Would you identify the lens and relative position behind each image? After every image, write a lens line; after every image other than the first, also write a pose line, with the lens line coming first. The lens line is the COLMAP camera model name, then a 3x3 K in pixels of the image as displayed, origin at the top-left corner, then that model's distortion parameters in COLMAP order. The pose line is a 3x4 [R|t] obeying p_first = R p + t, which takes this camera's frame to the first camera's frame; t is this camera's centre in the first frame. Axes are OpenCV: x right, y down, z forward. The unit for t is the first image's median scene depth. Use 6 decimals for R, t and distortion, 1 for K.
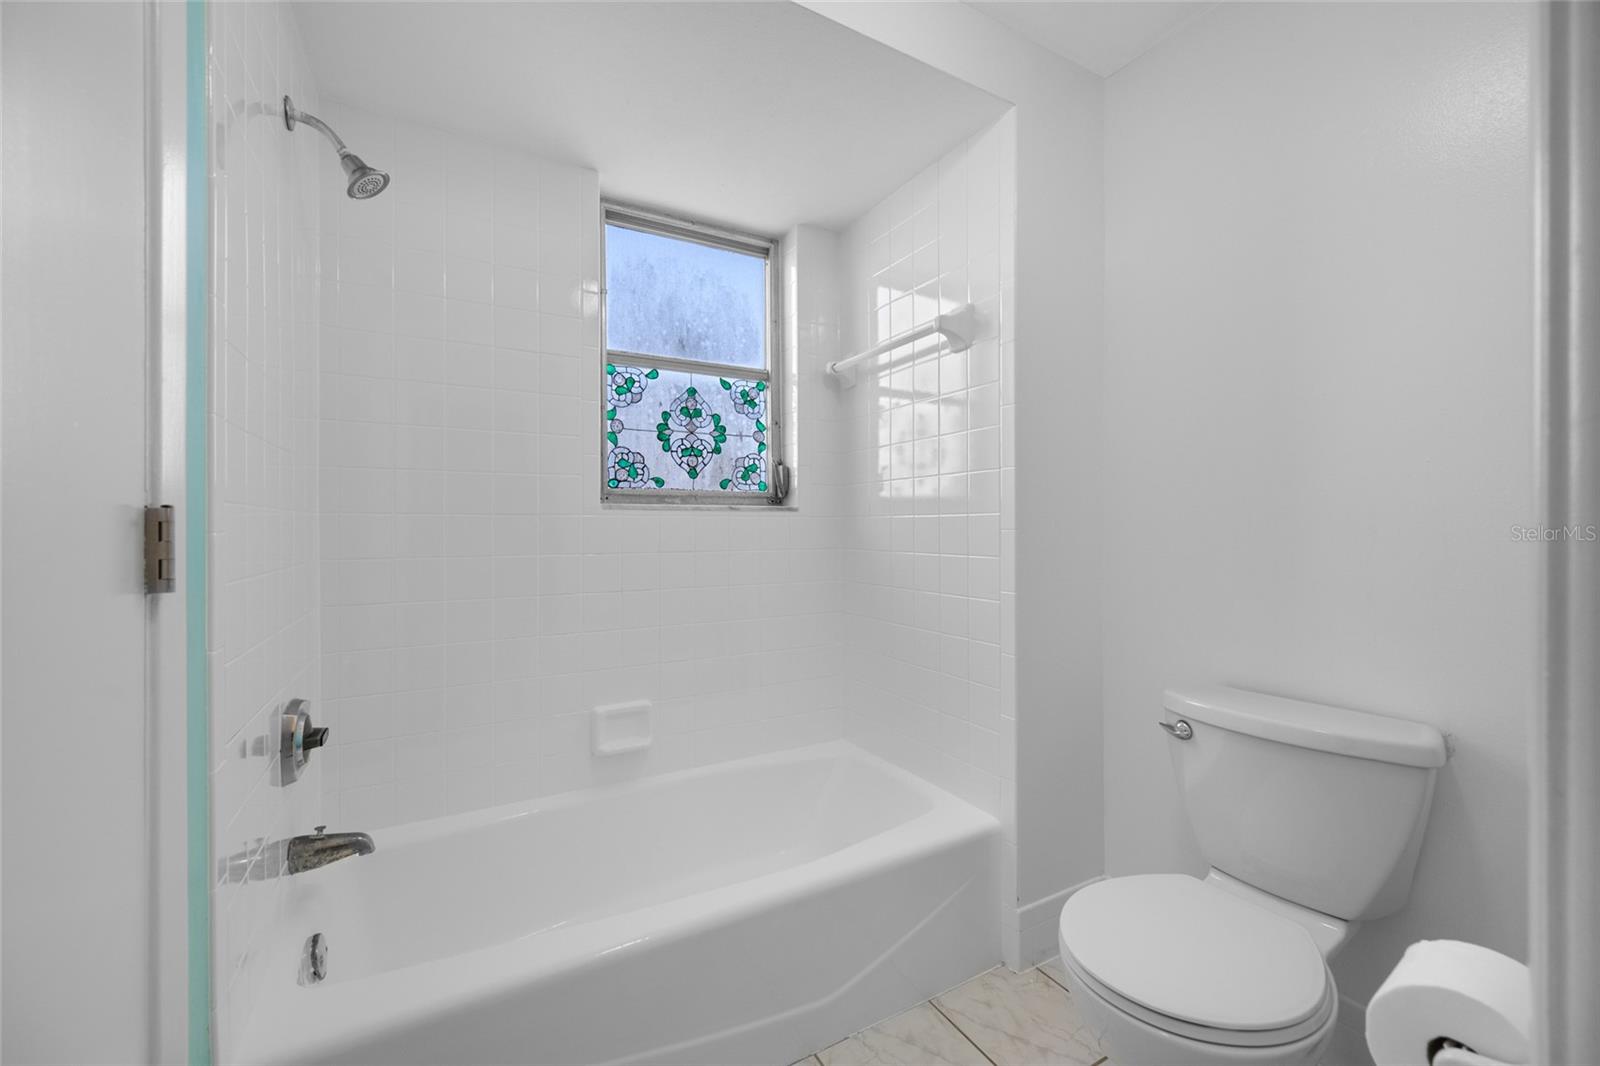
lens RADIAL K [[631.1, 0, 803.3], [0, 631.1, 535.3], [0, 0, 1]] dist [0.002825, 0.000238]
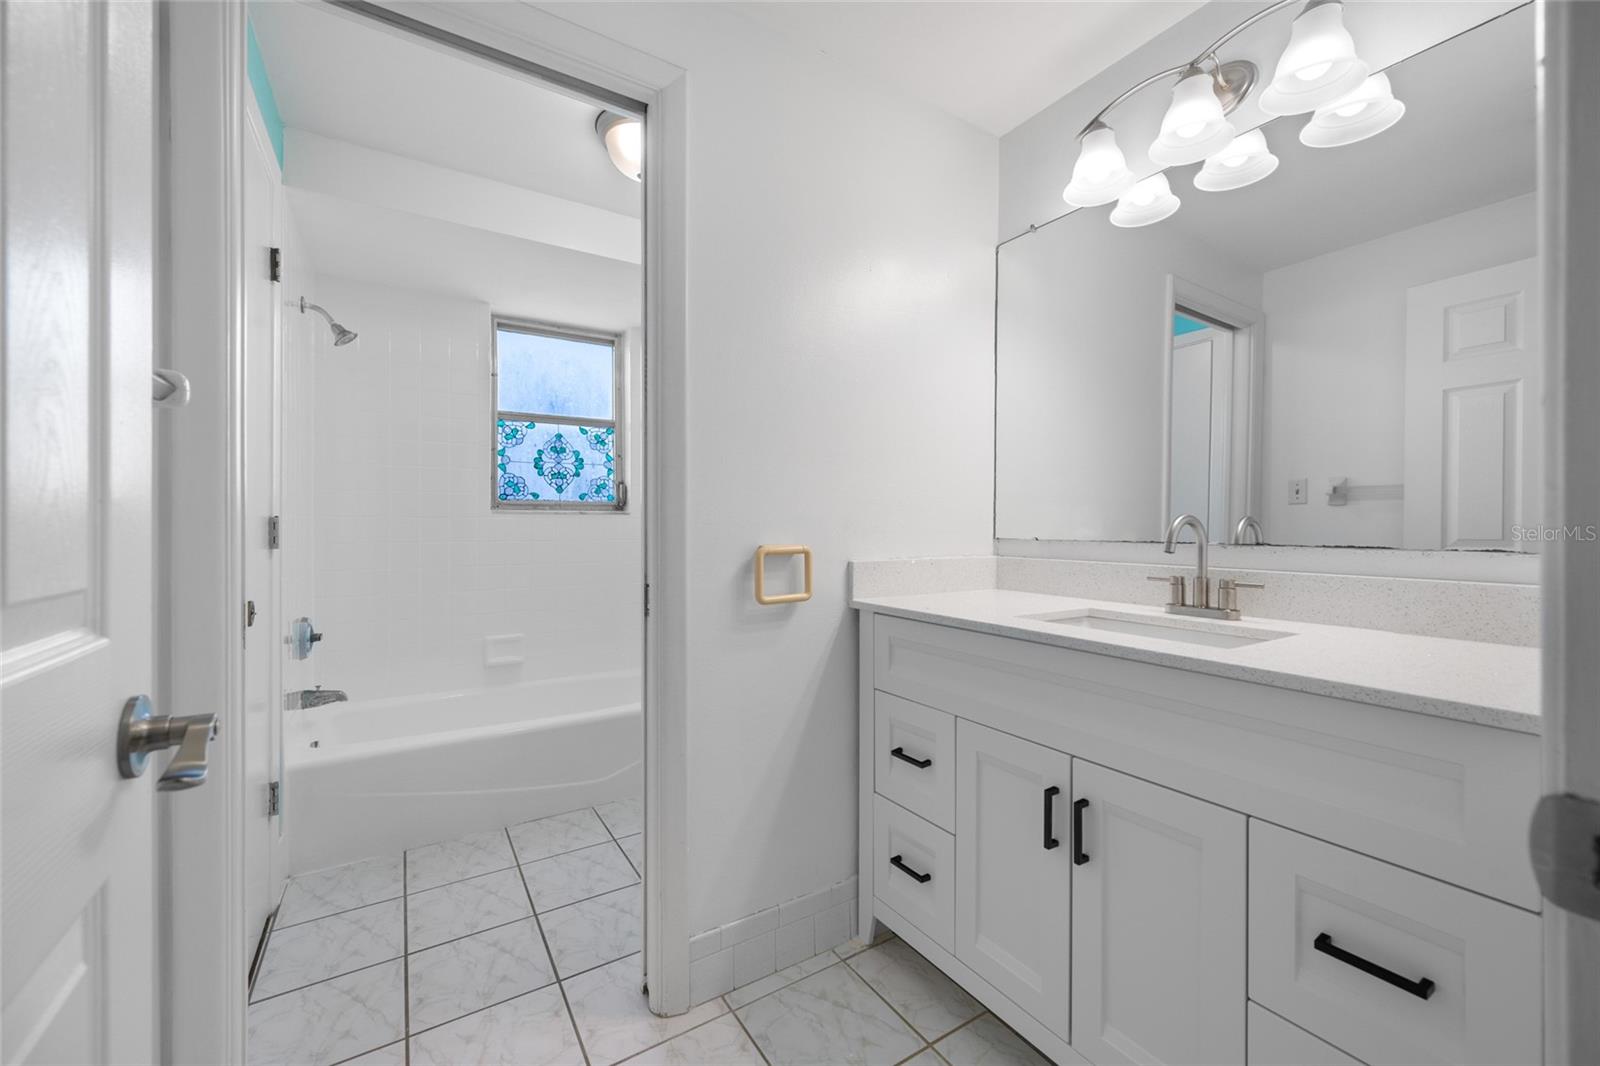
lens RADIAL K [[627.2, 0, 801.8], [0, 627.2, 530.0], [0, 0, 1]] dist [0.000526, 0.000345]
pose [[0.998709, -0.000511, 0.050801, 0.336592], [0.000853, 0.999977, -0.006707, 0.009753], [-0.050797, 0.006742, 0.998686, -0.548699]]
